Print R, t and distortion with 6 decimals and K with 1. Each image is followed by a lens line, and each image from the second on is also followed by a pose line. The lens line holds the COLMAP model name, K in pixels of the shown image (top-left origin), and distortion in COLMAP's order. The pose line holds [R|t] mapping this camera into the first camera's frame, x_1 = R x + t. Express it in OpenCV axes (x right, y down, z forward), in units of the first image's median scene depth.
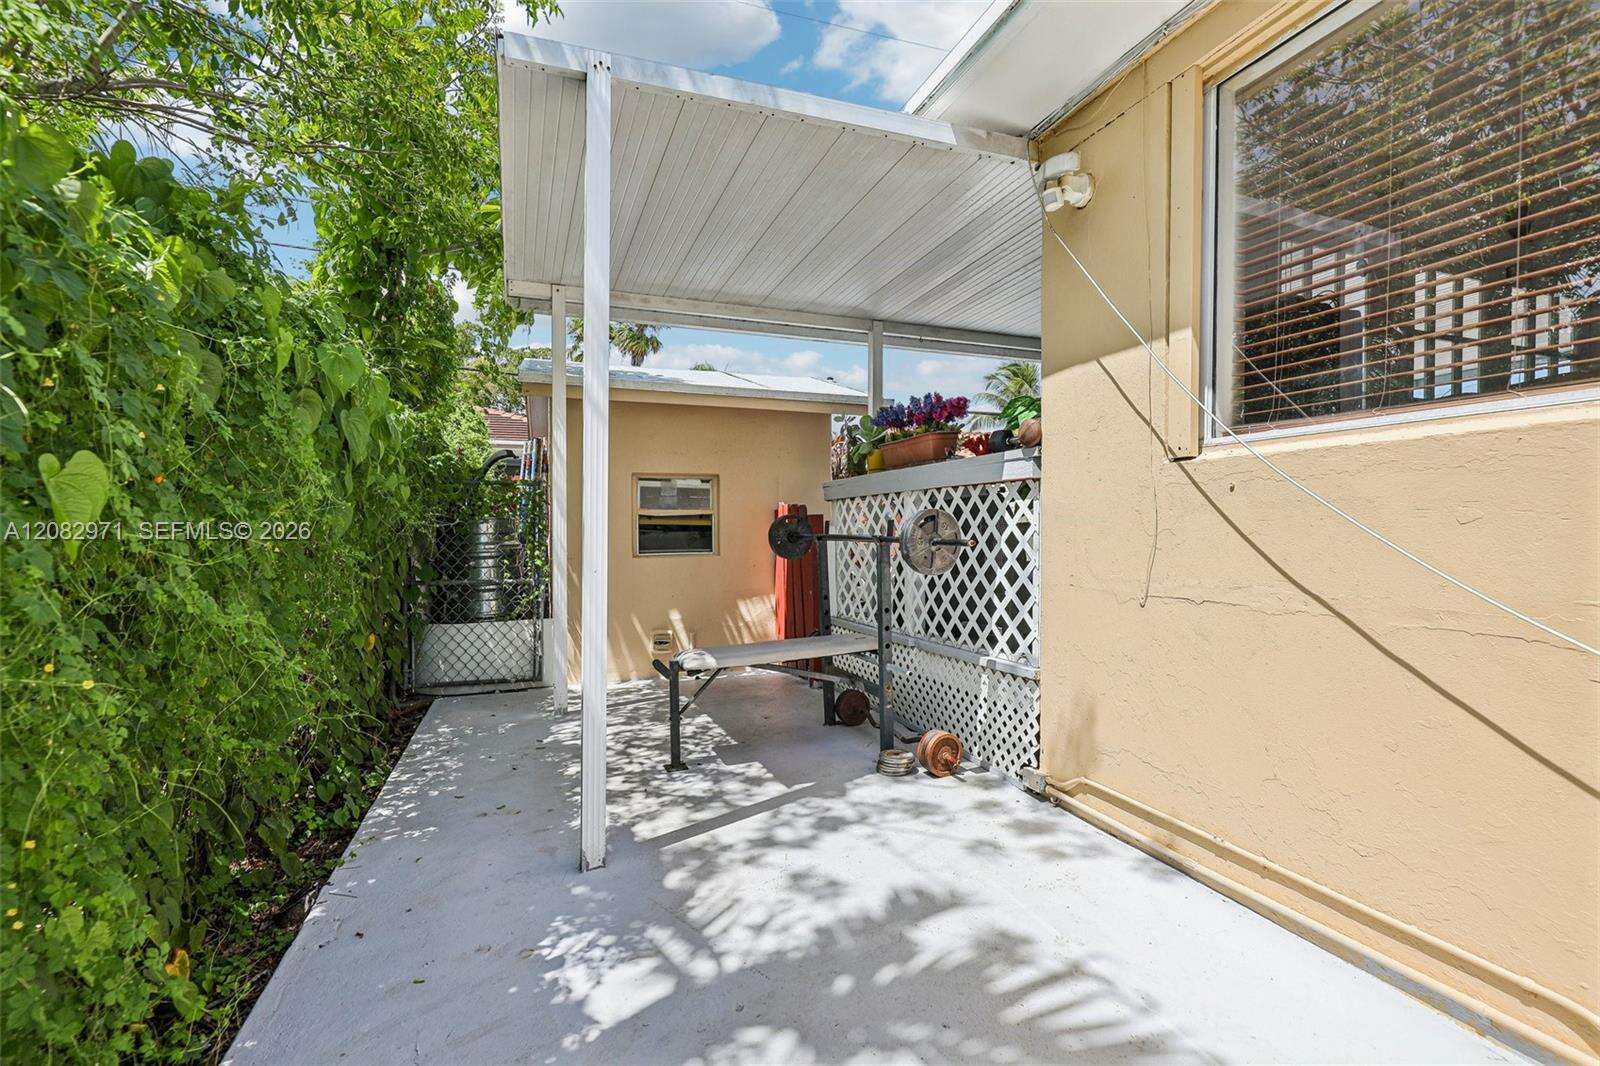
lens RADIAL K [[727.8, 0, 809.0], [0, 727.8, 538.8], [0, 0, 1]] dist [0.002118, 0.000220]
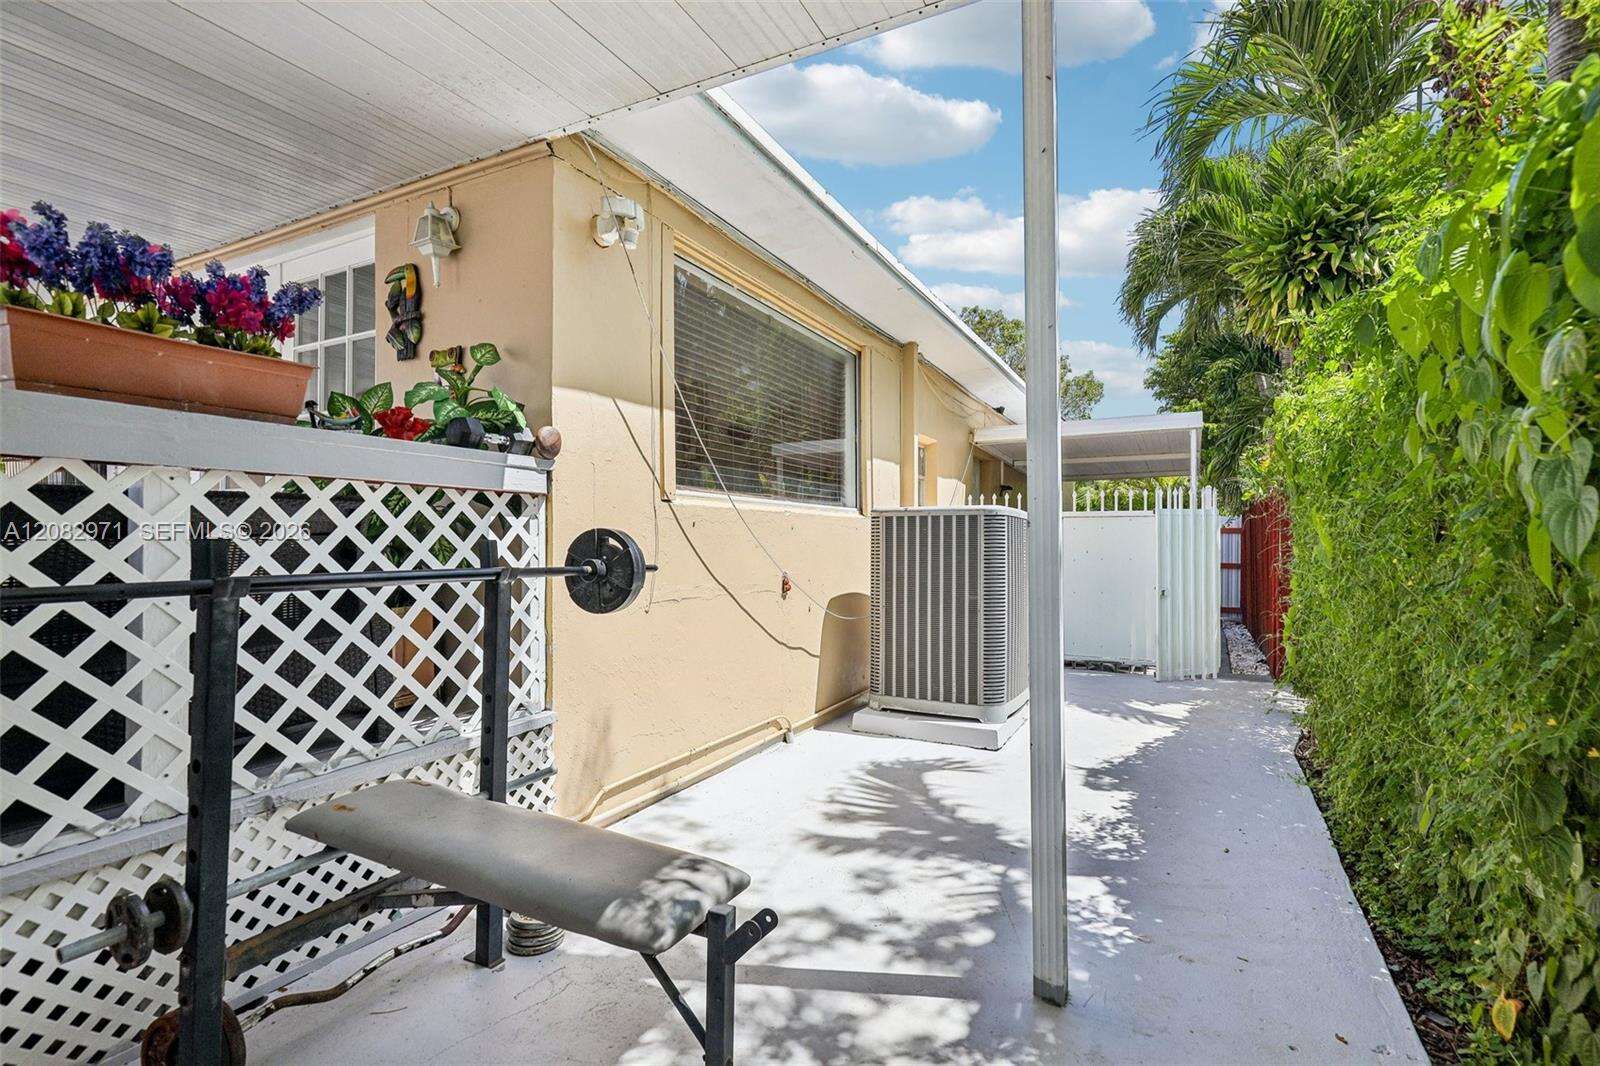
lens RADIAL K [[758.8, 0, 800.0], [0, 758.8, 533.0], [0, 0, 1]] dist [-0.000824, 0.000134]
pose [[-0.672709, 0.002287, 0.739904, -0.795677], [0.003926, 0.999992, 0.000478, -0.050930], [-0.739897, 0.003227, -0.672713, 1.935607]]
